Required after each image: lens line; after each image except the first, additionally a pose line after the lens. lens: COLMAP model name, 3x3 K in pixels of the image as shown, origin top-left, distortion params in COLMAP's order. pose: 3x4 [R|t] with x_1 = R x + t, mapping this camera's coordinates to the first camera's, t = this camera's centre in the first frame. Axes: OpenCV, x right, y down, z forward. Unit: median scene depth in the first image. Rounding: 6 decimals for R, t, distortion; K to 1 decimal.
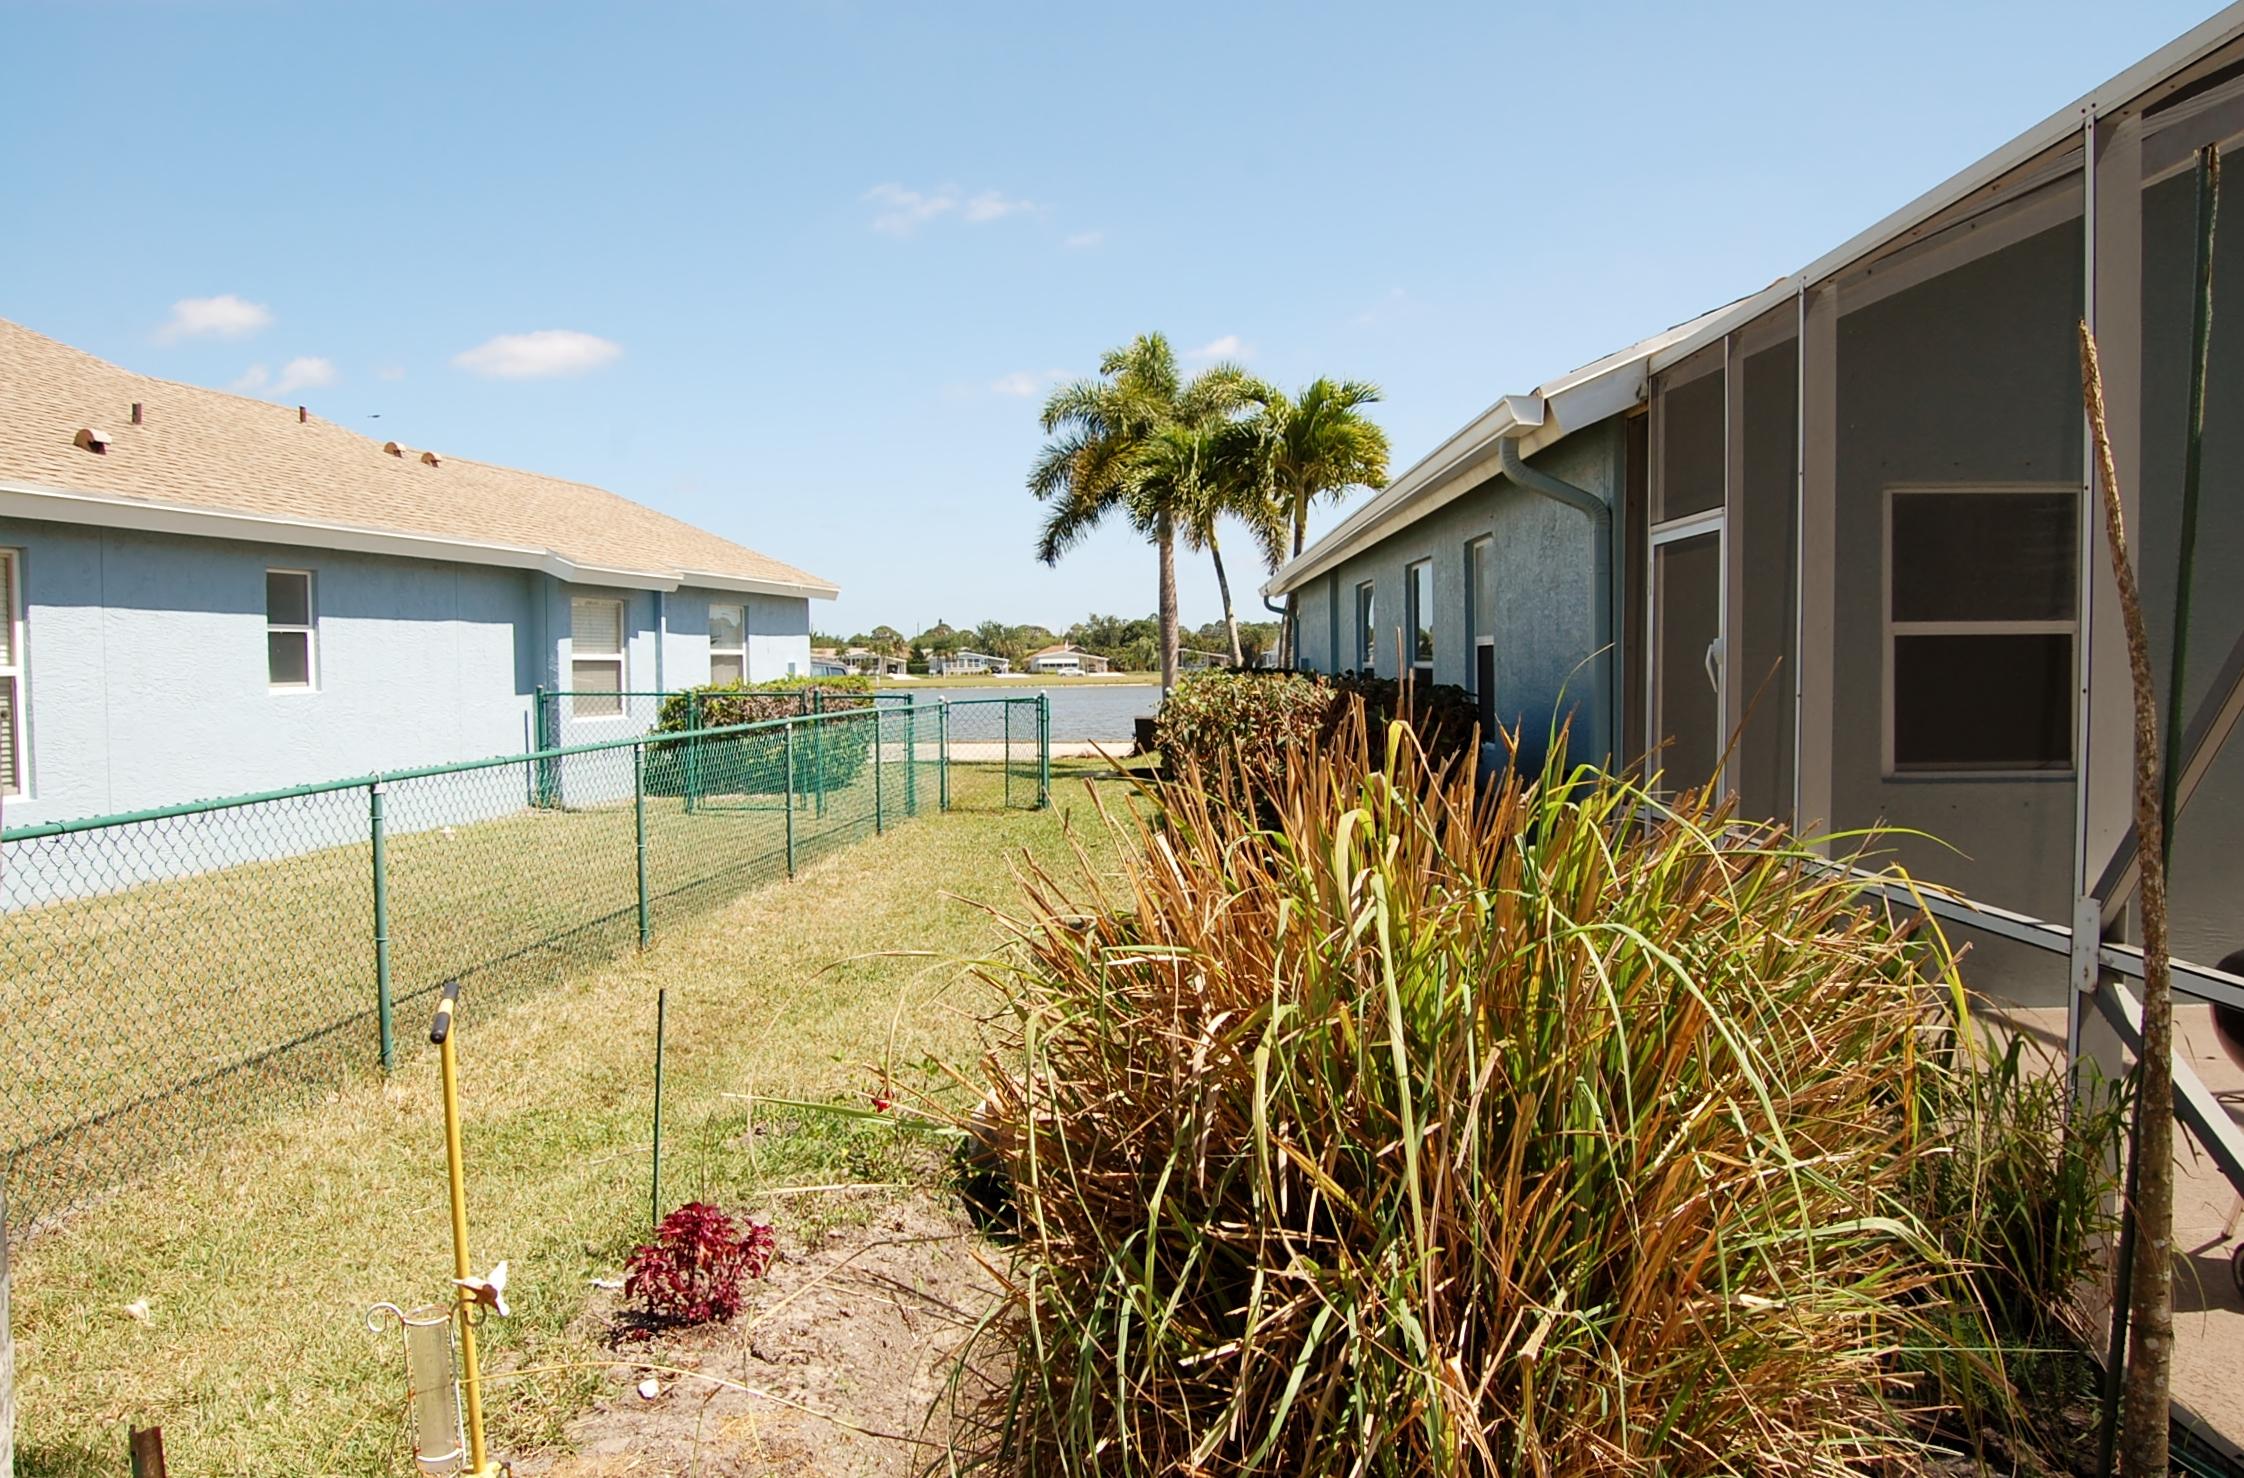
lens RADIAL K [[1732.0, 0, 1141.9], [0, 1732.0, 751.2], [0, 0, 1]] dist [-0.070270, 0.000175]
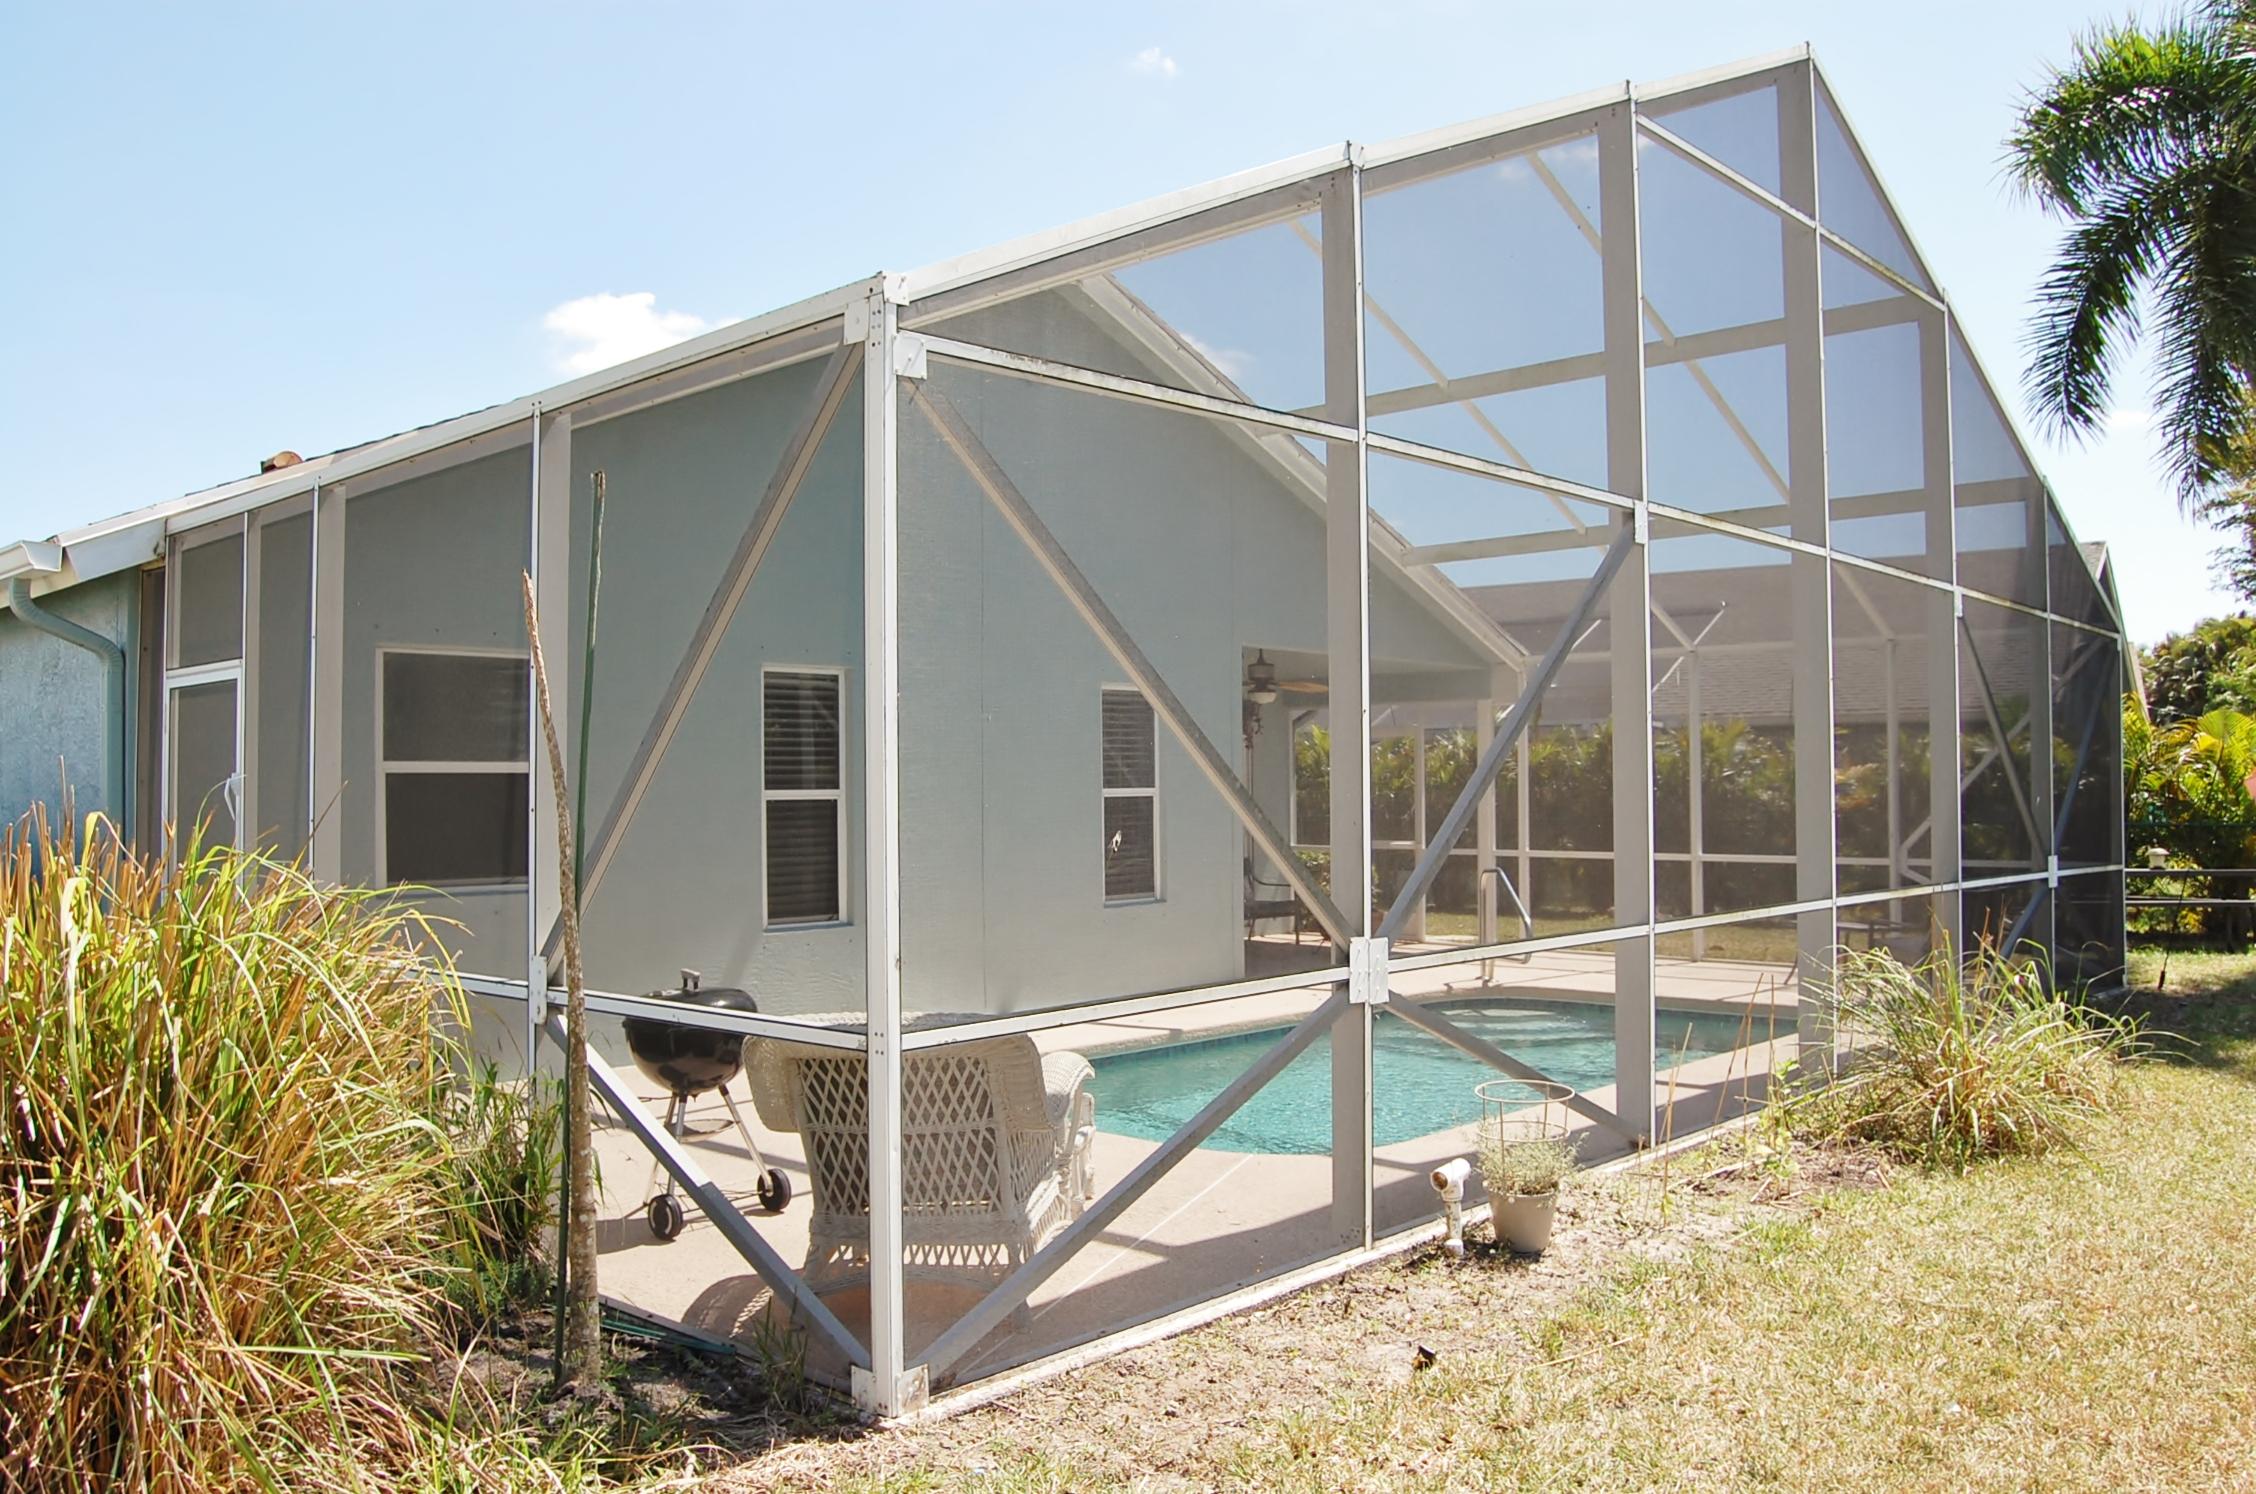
lens RADIAL K [[1741.3, 0, 1148.0], [0, 1741.3, 759.2], [0, 0, 1]] dist [-0.070270, 0.000175]
pose [[0.666862, 0.019645, 0.744922, -0.115411], [0.038853, 0.997376, -0.061085, 0.019795], [-0.744167, 0.069678, 0.664349, -0.226108]]
